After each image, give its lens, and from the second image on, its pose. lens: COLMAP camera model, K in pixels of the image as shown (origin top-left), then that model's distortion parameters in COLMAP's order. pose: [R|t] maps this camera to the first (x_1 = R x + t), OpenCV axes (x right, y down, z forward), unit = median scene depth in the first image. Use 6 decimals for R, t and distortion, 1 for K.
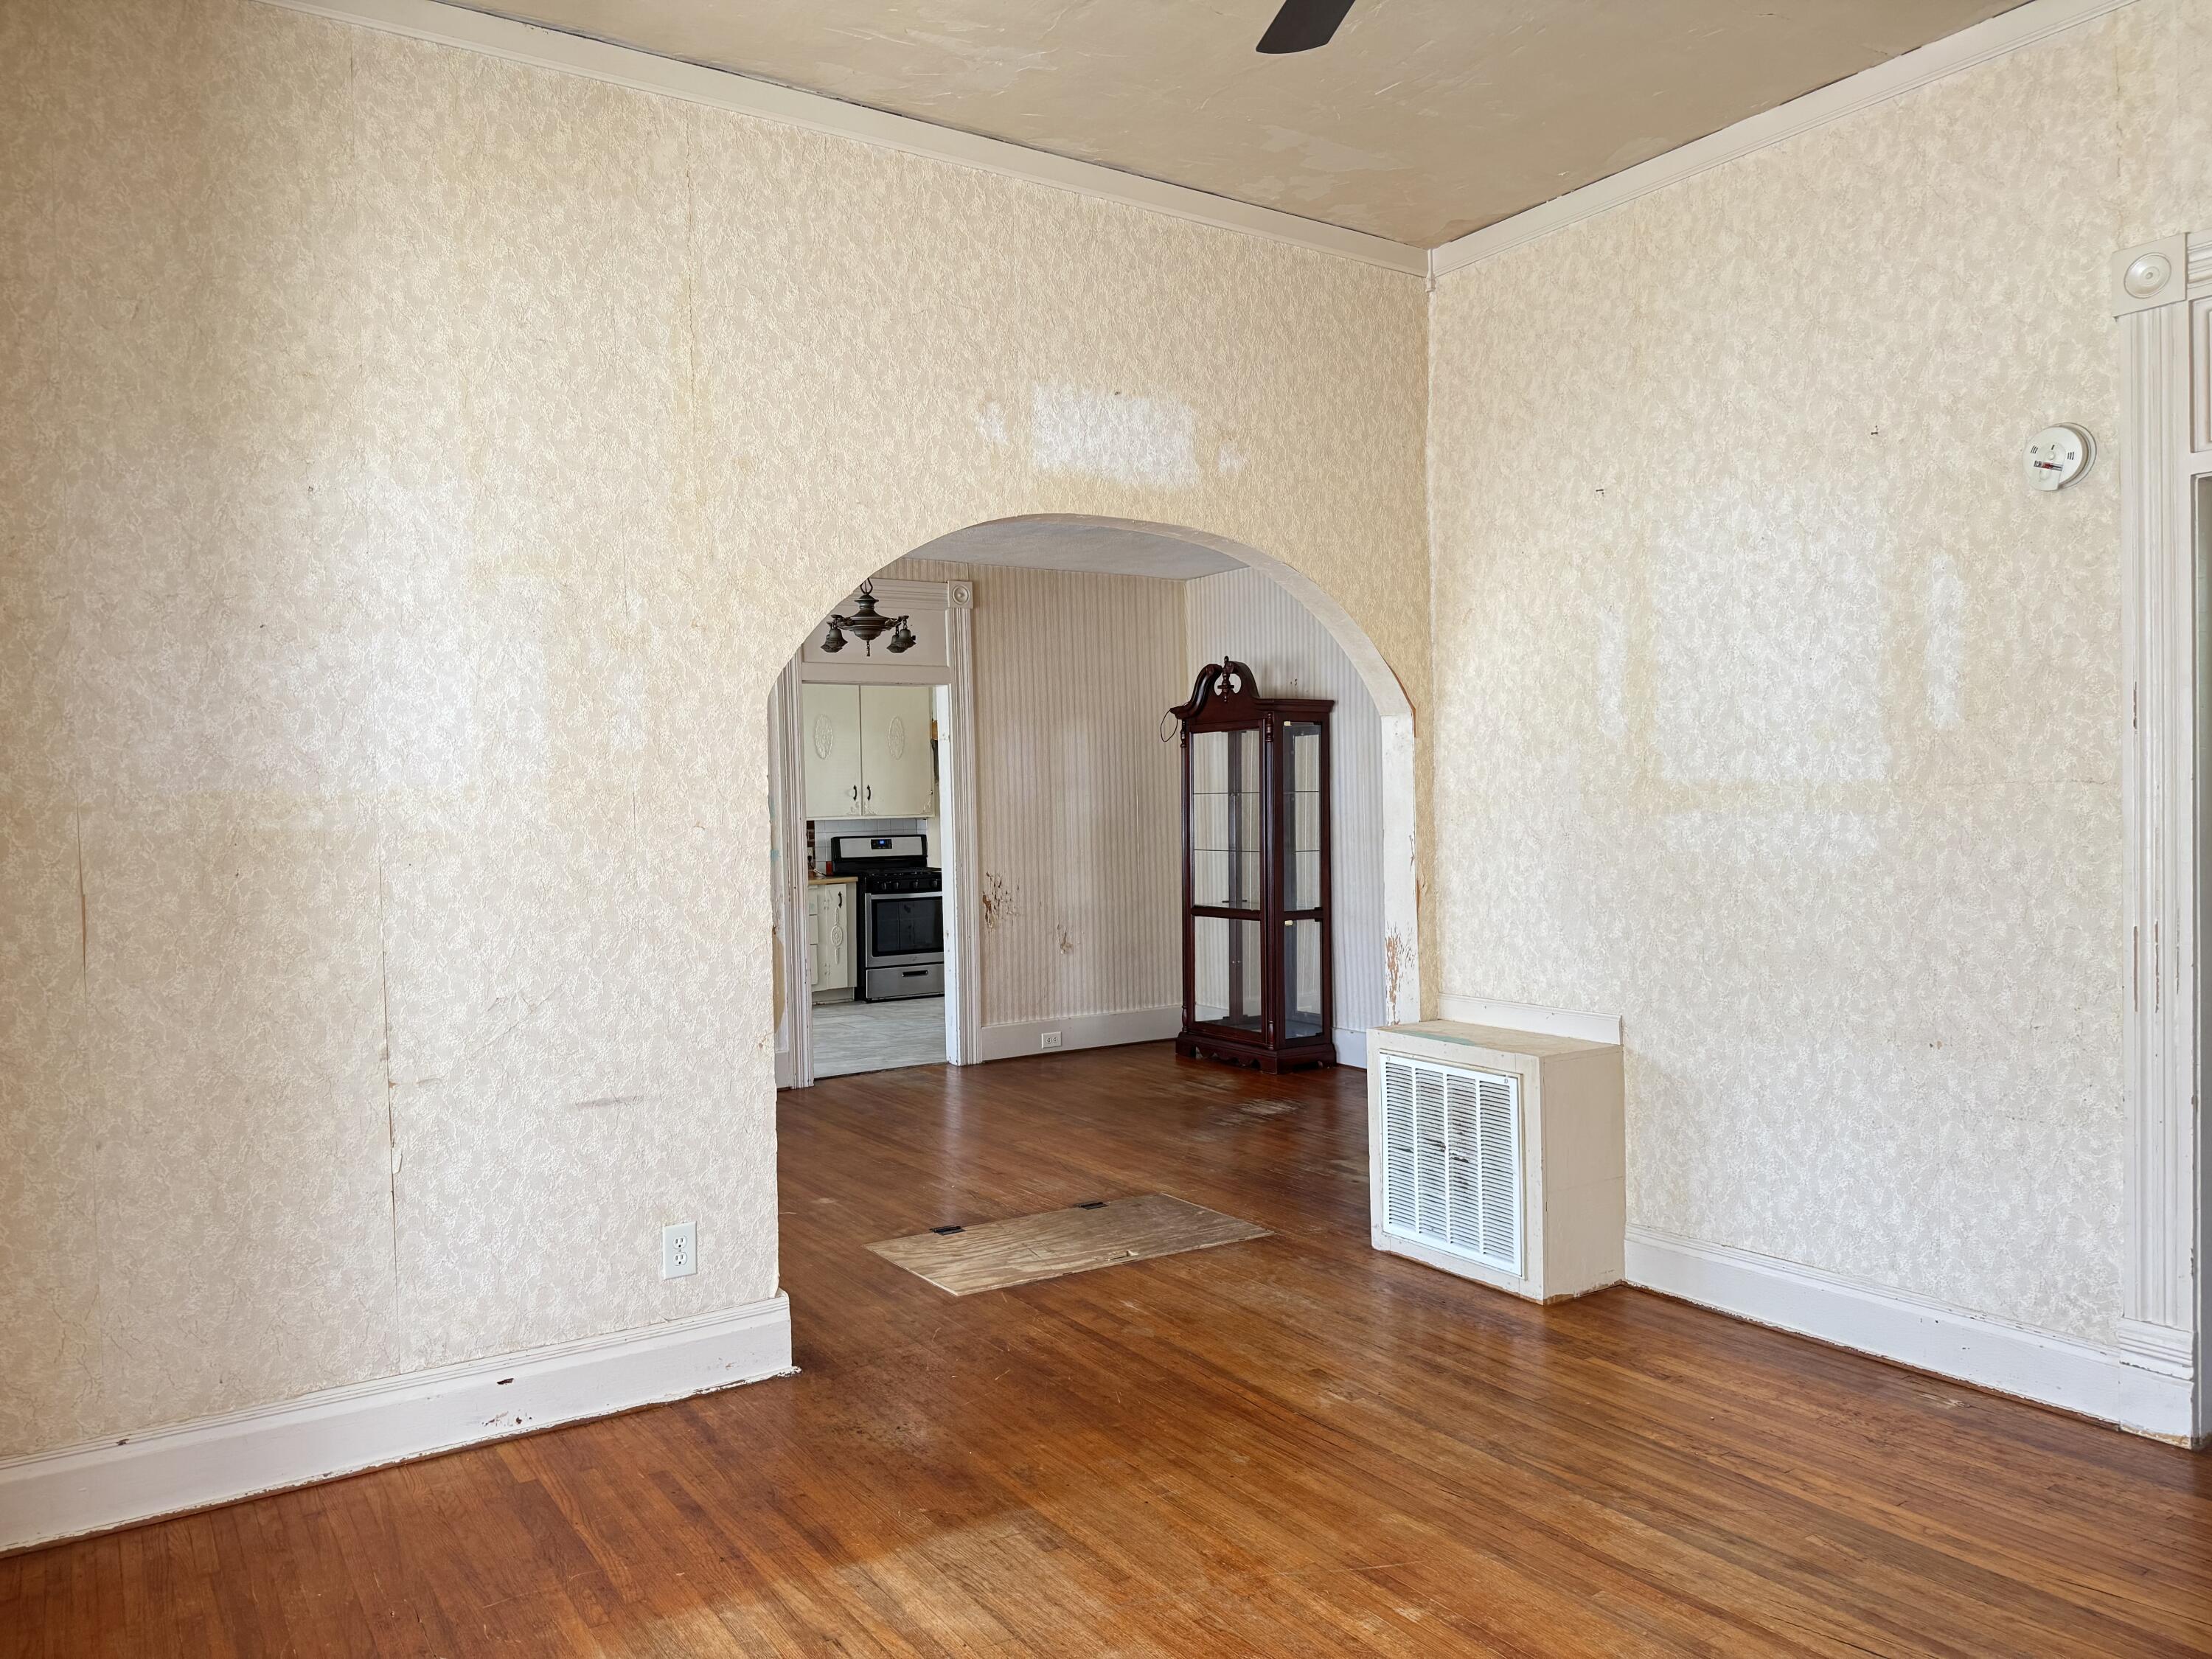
lens RADIAL K [[1557.7, 0, 1096.2], [0, 1557.7, 837.9], [0, 0, 1]] dist [0.133640, -0.246046]
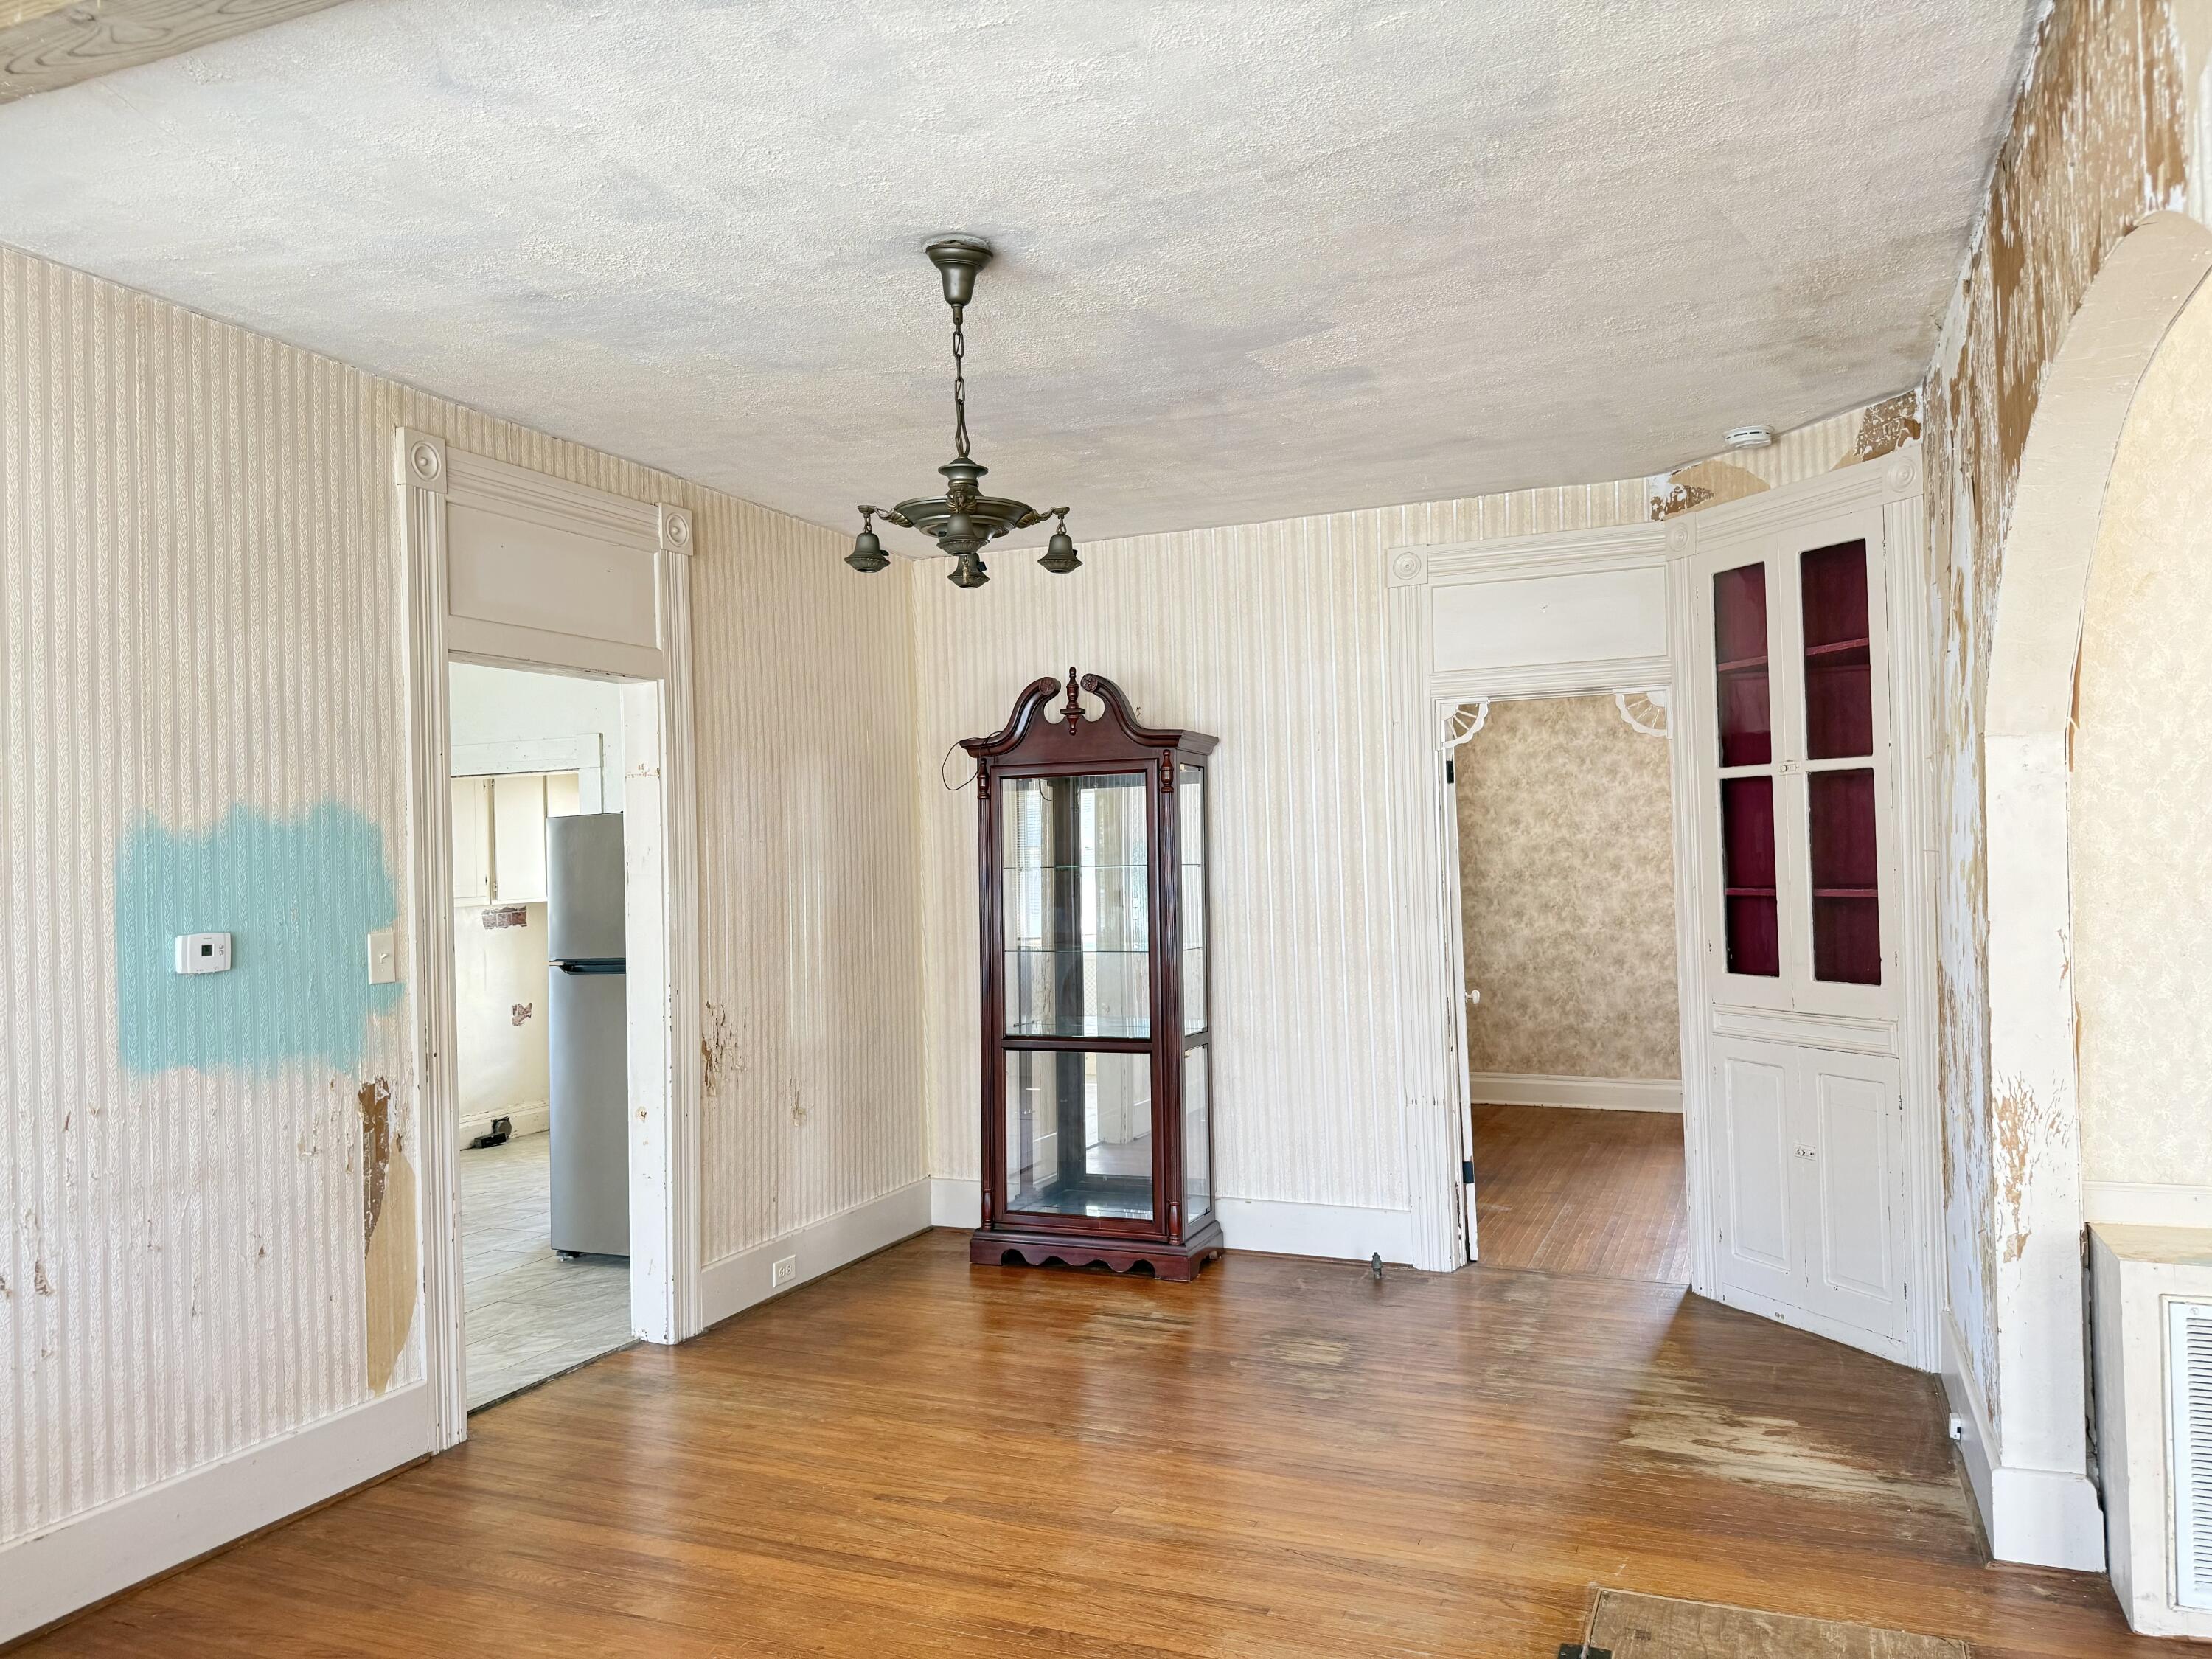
lens RADIAL K [[1557.7, 0, 1096.2], [0, 1557.7, 837.9], [0, 0, 1]] dist [0.133640, -0.246046]
pose [[0.831144, 0.009339, 0.555979, -0.281873], [0.019225, 0.998779, -0.045517, -0.010097], [-0.555725, 0.048520, 0.829949, 0.424759]]
